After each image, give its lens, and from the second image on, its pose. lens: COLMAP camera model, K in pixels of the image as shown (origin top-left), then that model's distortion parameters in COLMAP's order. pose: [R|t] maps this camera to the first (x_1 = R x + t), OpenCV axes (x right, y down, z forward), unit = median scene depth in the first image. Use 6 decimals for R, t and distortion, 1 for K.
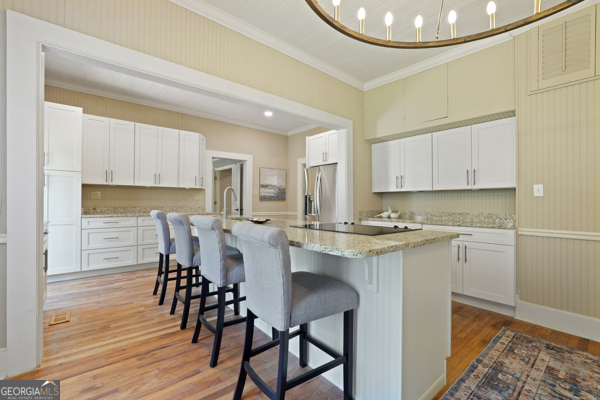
lens RADIAL K [[267.4, 0, 302.5], [0, 267.4, 200.5], [0, 0, 1]] dist [-0.000325, 0.000840]
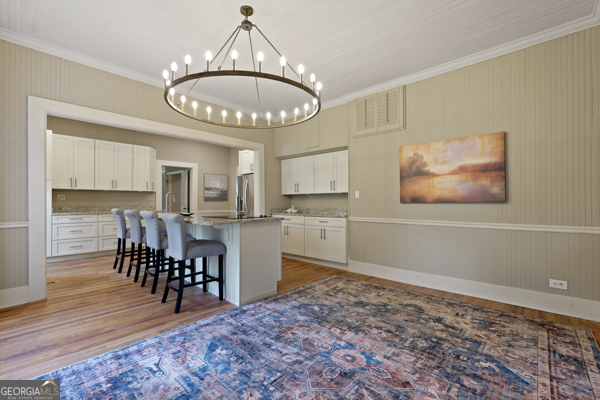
lens RADIAL K [[267.4, 0, 302.5], [0, 267.4, 200.5], [0, 0, 1]] dist [-0.000325, 0.000840]
pose [[0.991751, -0.004998, 0.128079, 0.204106], [0.004611, 0.999984, 0.003315, -0.005274], [-0.128094, -0.002697, 0.991758, -0.425923]]
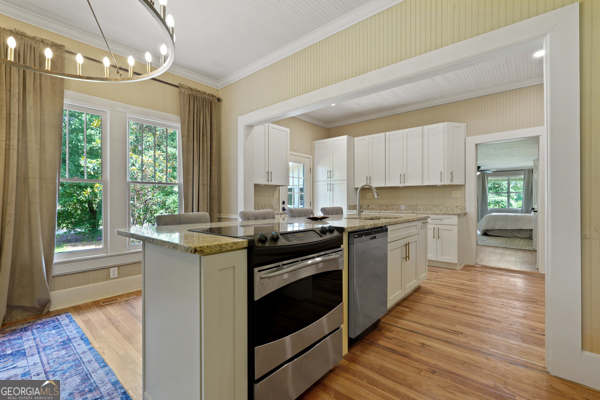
lens RADIAL K [[267.4, 0, 302.5], [0, 267.4, 200.5], [0, 0, 1]] dist [-0.000325, 0.000840]
pose [[0.153888, -0.004262, -0.988079, 0.542083], [0.006718, 0.999972, -0.003267, 0.008464], [0.988065, -0.006135, 0.153912, 0.523268]]
